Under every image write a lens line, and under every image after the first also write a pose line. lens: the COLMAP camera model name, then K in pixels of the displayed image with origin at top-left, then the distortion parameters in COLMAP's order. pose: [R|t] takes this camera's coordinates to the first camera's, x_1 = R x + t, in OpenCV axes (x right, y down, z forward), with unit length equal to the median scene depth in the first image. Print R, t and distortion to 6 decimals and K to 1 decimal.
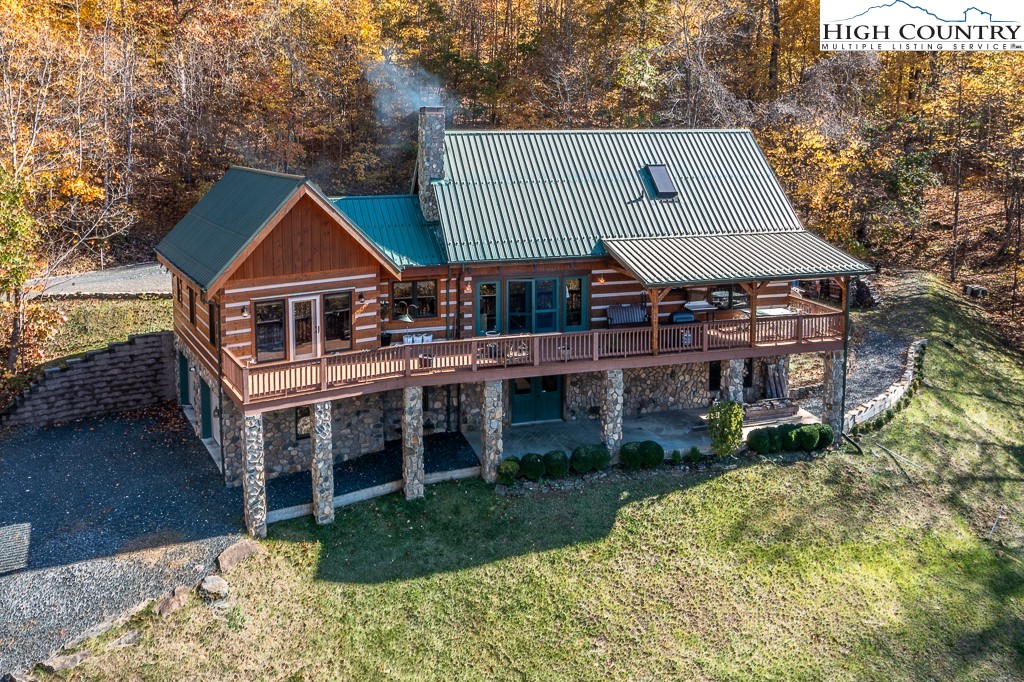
lens RADIAL K [[823.1, 0, 482.2], [0, 823.1, 225.5], [0, 0, 1]] dist [-0.017891, -0.004421]
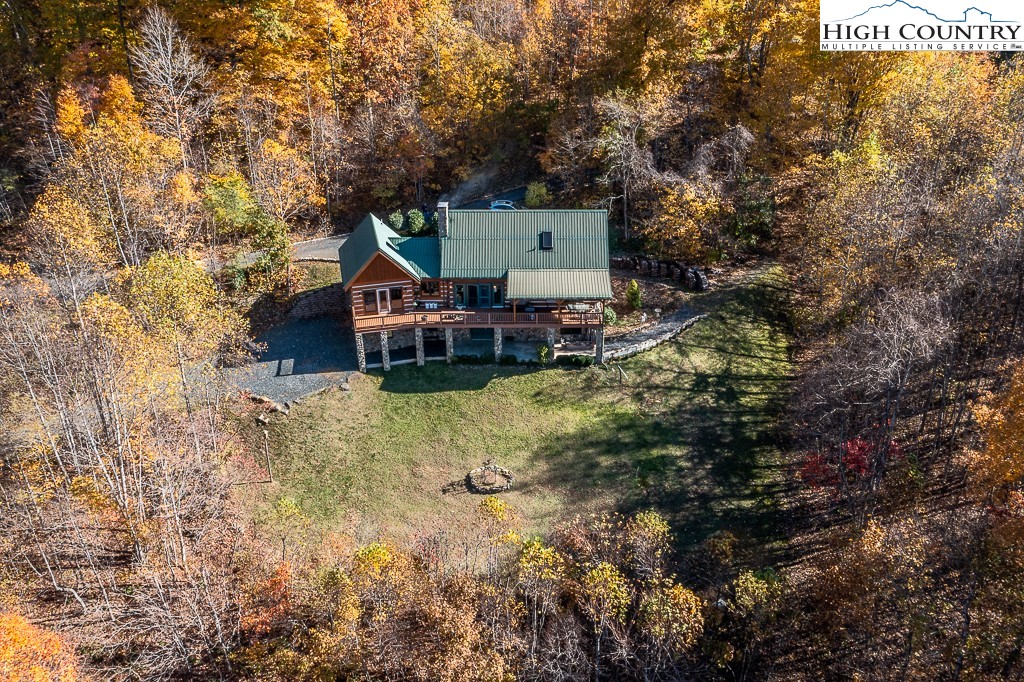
lens RADIAL K [[775.9, 0, 539.2], [0, 775.9, 375.4], [0, 0, 1]] dist [-0.004783, 0.000983]
pose [[0.965396, 0.133972, -0.223746, 0.836513], [-0.035324, 0.917227, 0.396796, -0.643747], [0.258386, -0.375161, 0.890219, -1.155496]]
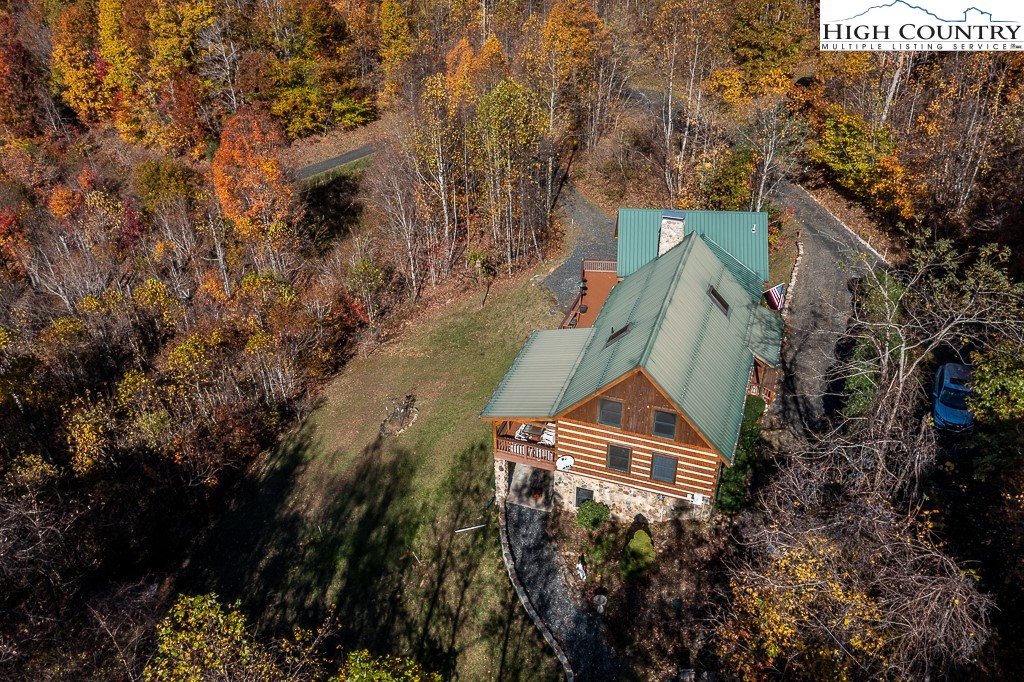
lens RADIAL K [[807.2, 0, 512.0], [0, 807.2, 341.0], [0, 0, 1]] dist [-0.018802, 0.008266]
pose [[-0.567939, 0.481255, -0.667712, 1.388656], [-0.054295, 0.787571, 0.613827, -0.982990], [0.821278, 0.384869, -0.421163, 1.667897]]
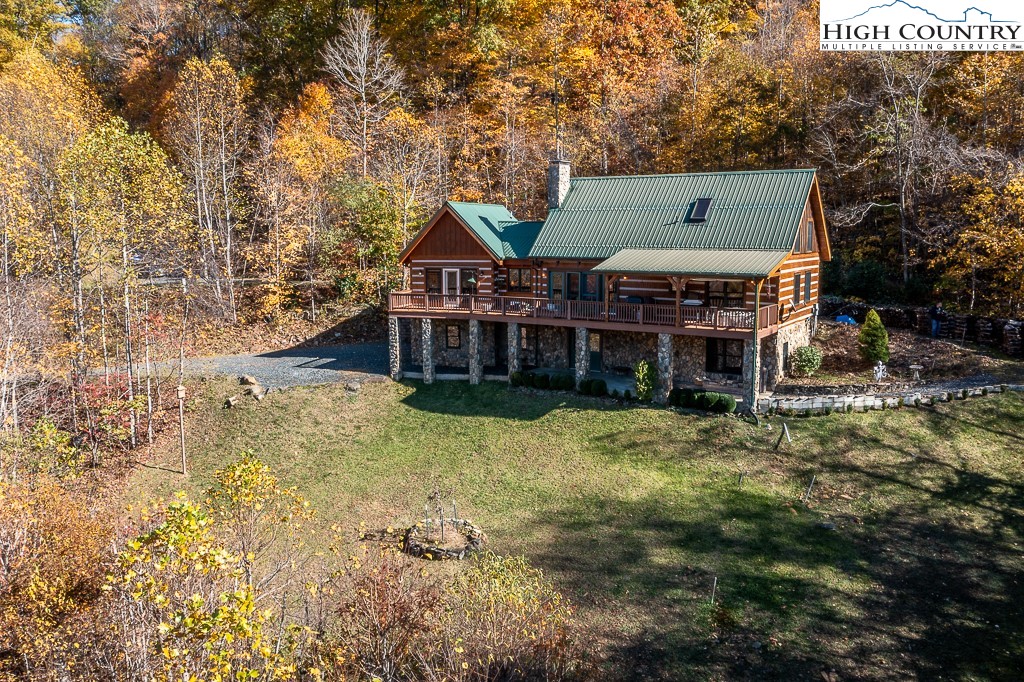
lens RADIAL K [[830.9, 0, 512.0], [0, 830.9, 341.0], [0, 0, 1]] dist [-0.008646, -0.006955]
pose [[0.666563, 0.106832, -0.737754, 1.207614], [-0.087209, 0.994057, 0.065153, 0.109586], [0.740330, 0.020910, 0.671918, -0.132415]]
